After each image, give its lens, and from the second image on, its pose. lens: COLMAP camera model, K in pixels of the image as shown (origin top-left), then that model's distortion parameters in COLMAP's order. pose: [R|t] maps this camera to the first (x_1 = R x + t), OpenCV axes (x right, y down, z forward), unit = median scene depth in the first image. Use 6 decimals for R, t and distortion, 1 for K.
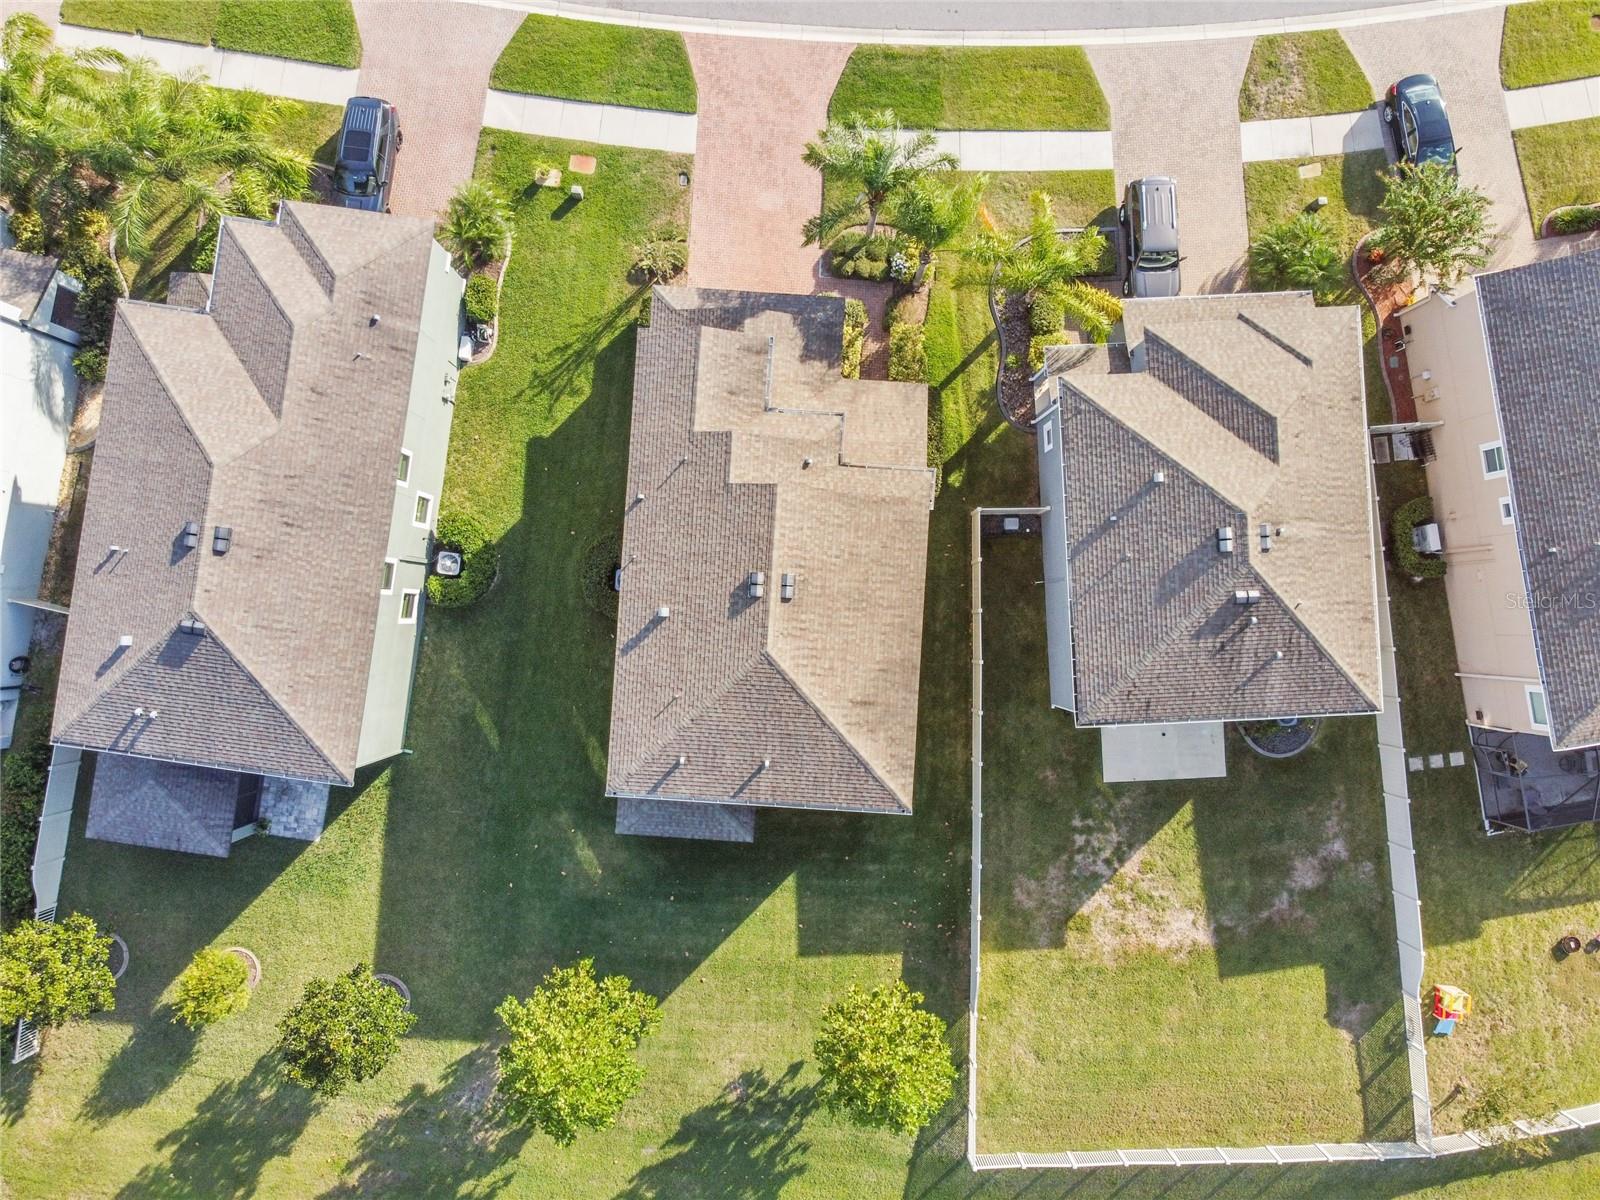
lens RADIAL K [[1218.5, 0, 800.0], [0, 1218.5, 600.0], [0, 0, 1]] dist [-0.013282, 0.009003]
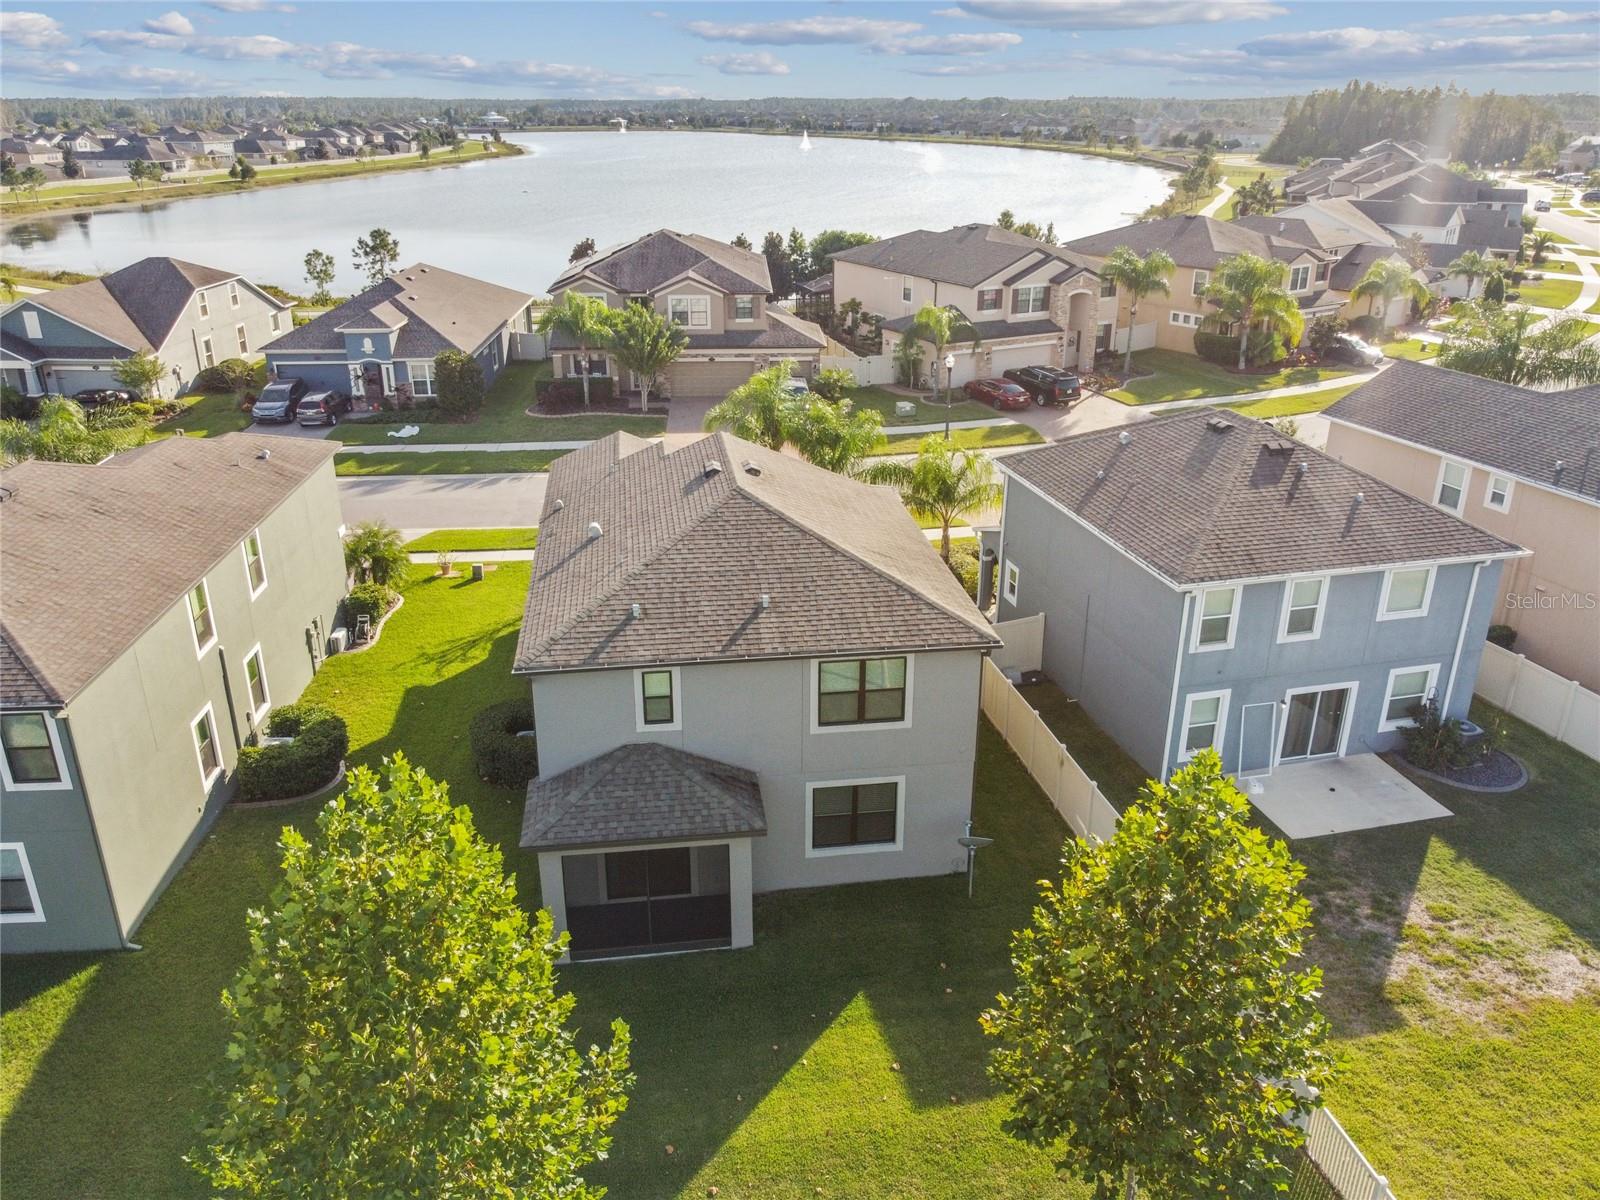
lens RADIAL K [[1218.5, 0, 800.0], [0, 1218.5, 600.0], [0, 0, 1]] dist [-0.013282, 0.009003]
pose [[0.979345, -0.087622, 0.182226, -0.109742], [0.202078, 0.393130, -0.897002, 0.621806], [0.006959, 0.915298, 0.402717, 0.625116]]
